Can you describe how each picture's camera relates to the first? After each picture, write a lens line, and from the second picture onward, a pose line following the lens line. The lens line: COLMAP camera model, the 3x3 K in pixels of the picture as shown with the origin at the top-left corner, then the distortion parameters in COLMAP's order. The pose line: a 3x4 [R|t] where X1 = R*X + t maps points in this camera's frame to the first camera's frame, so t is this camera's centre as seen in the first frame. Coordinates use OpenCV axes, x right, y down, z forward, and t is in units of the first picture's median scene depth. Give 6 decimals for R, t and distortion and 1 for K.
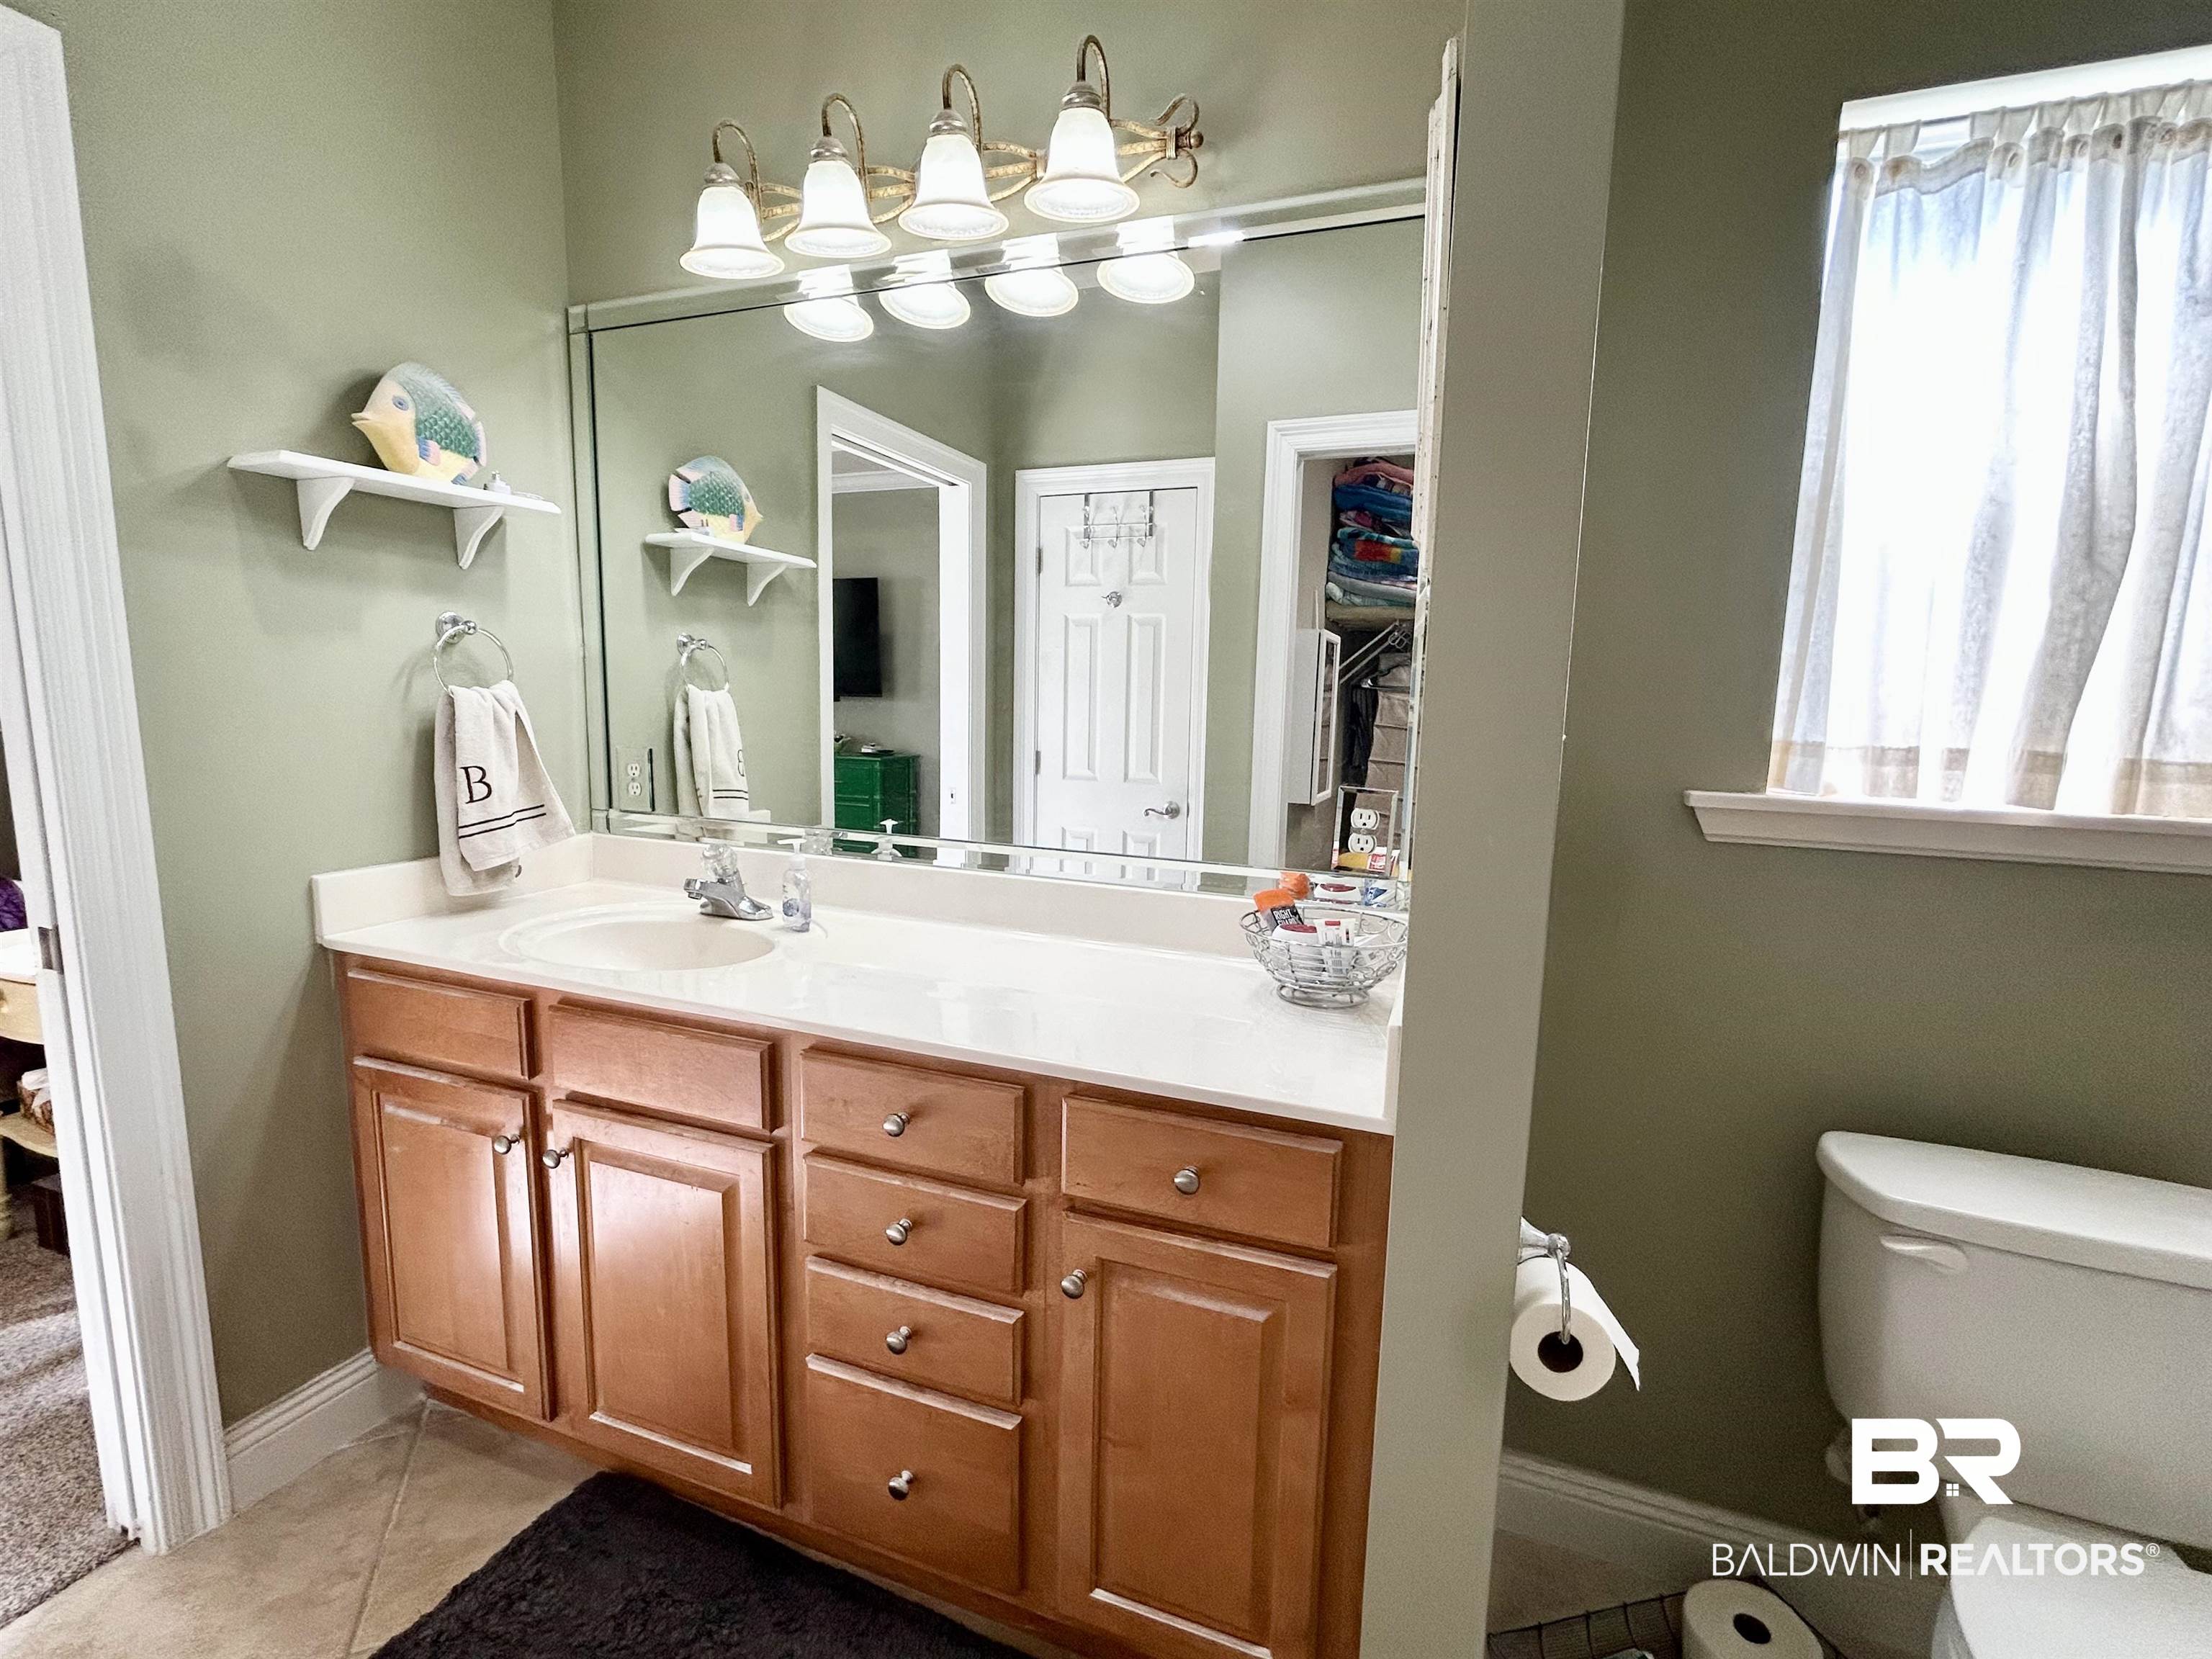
lens RADIAL K [[992.1, 0, 1108.2], [0, 992.1, 831.3], [0, 0, 1]] dist [0.000924, -0.000210]
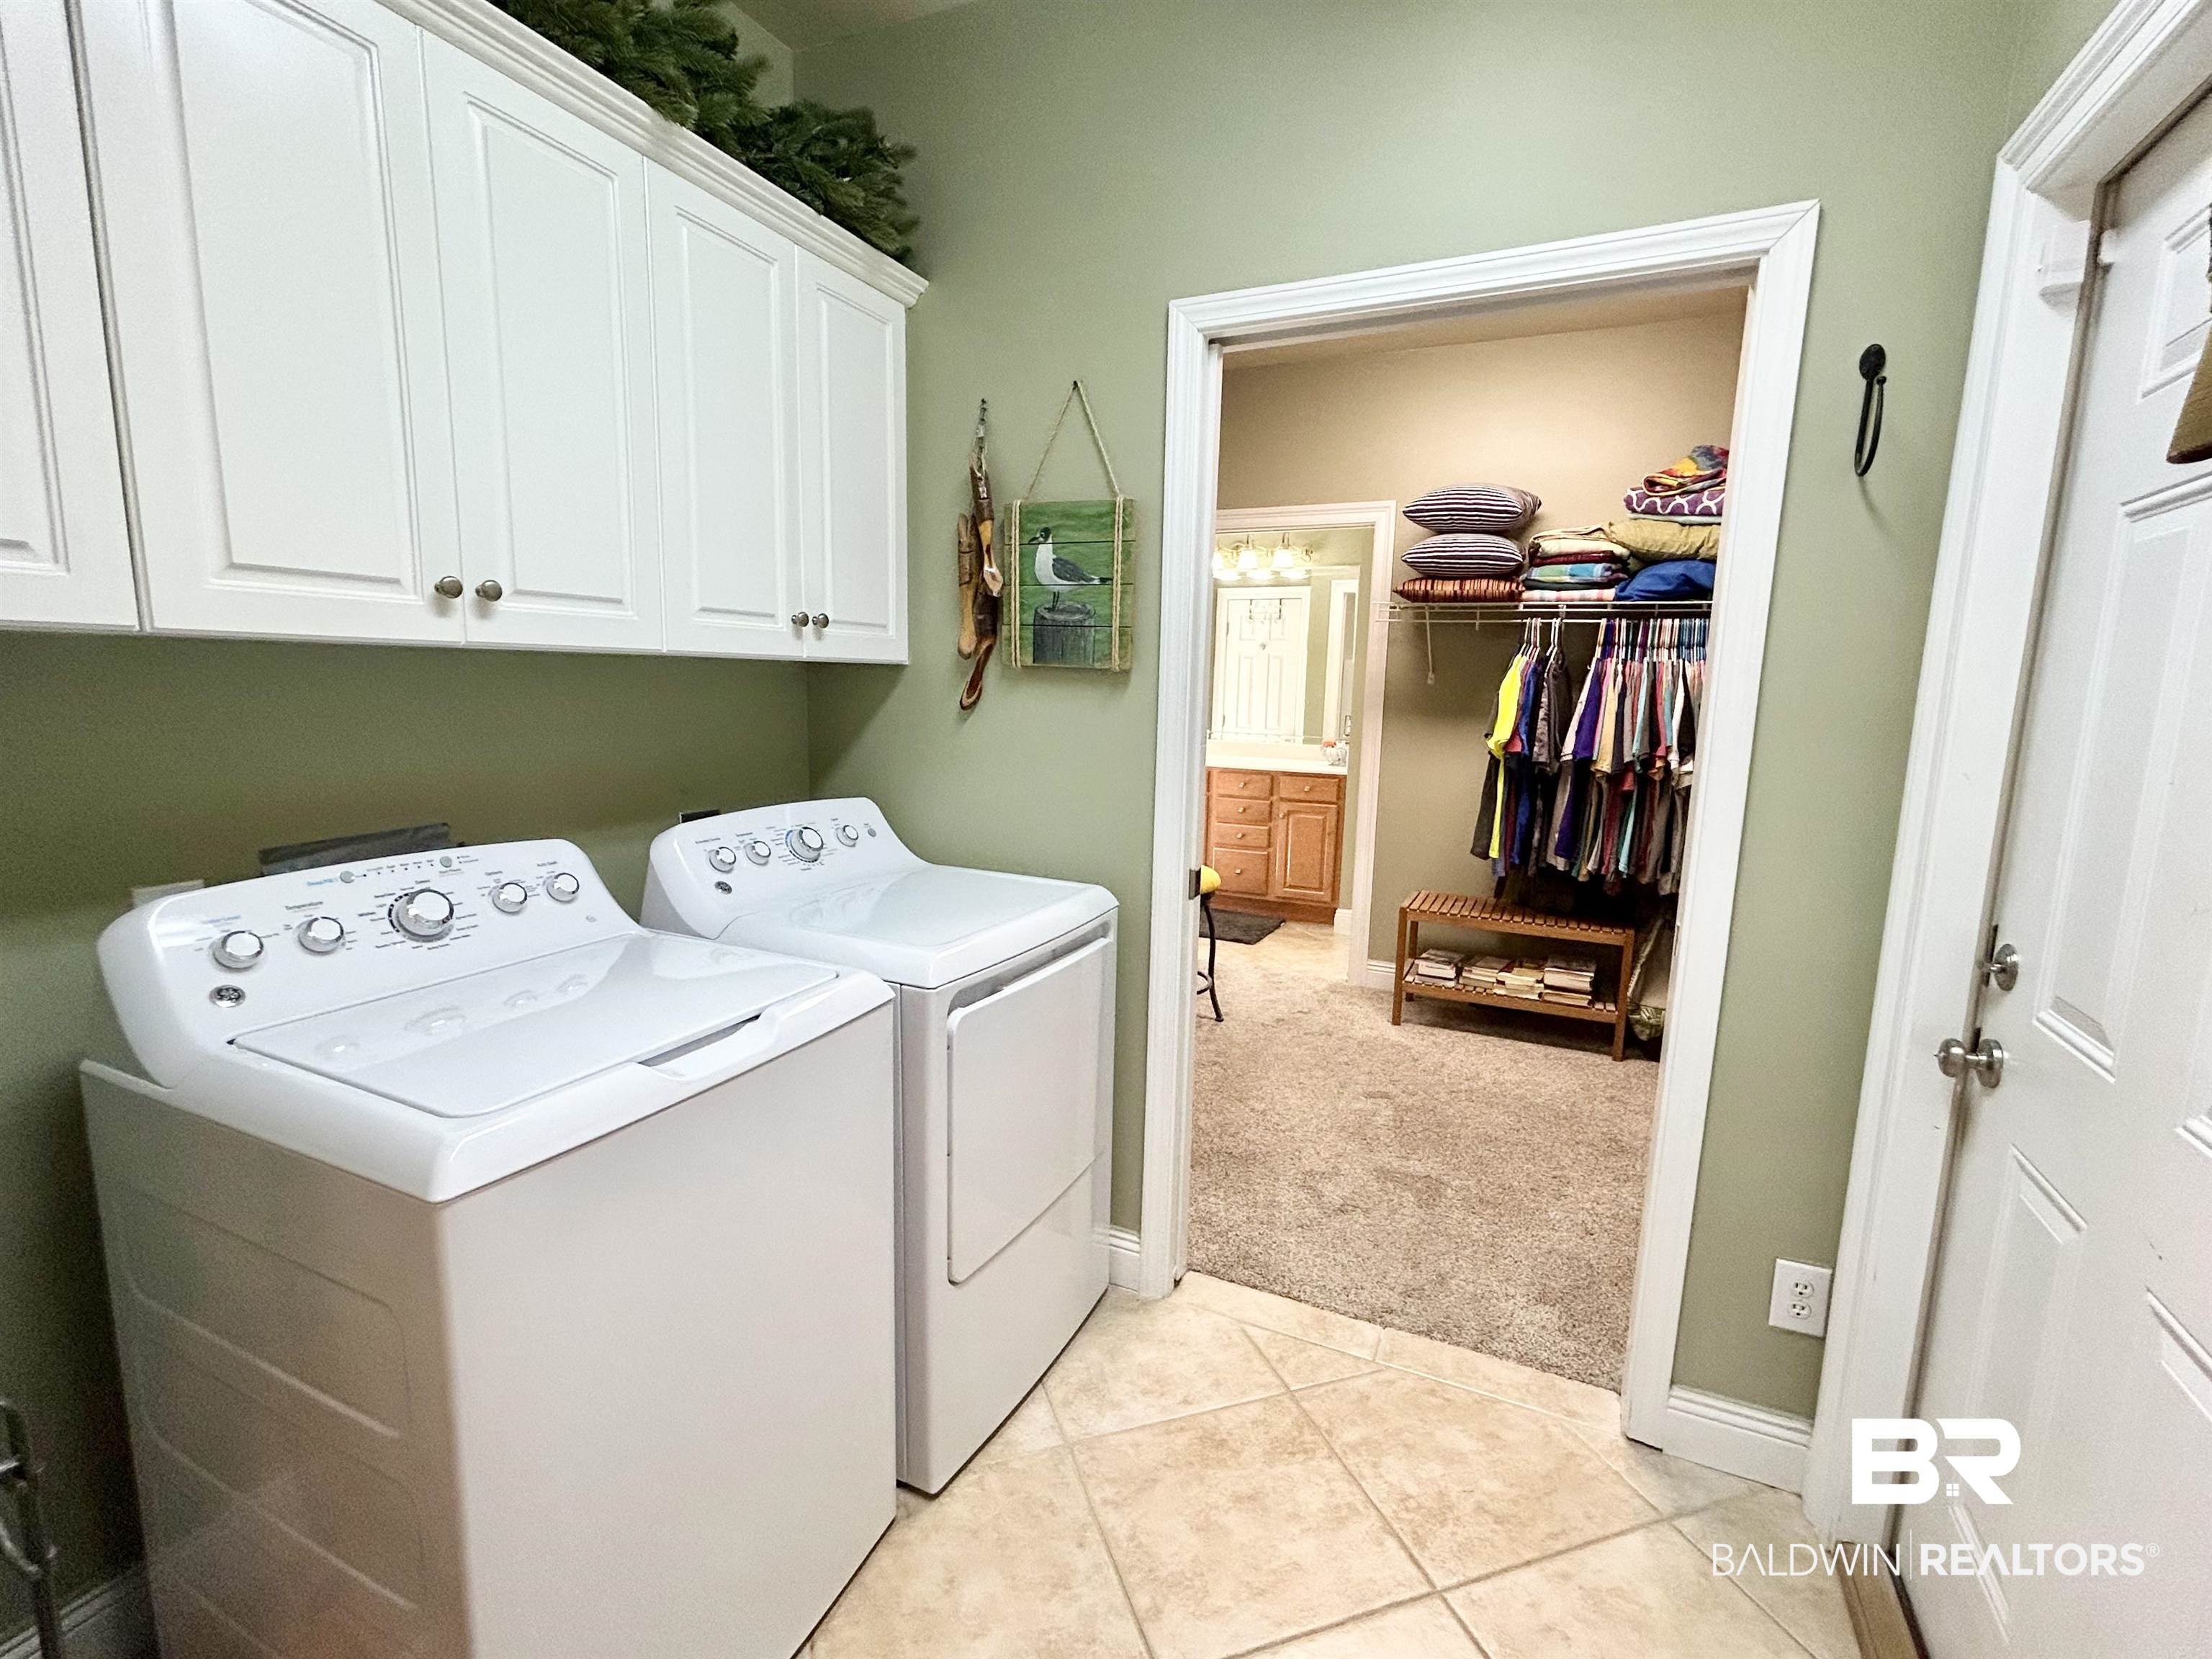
lens RADIAL K [[992.1, 0, 1112.7], [0, 992.1, 833.0], [0, 0, 1]] dist [0.000924, -0.000210]
pose [[0.997551, 0.014840, -0.068347, -0.478176], [-0.014042, 0.999828, 0.012138, 0.455420], [0.068515, -0.011149, 0.997588, -3.498792]]
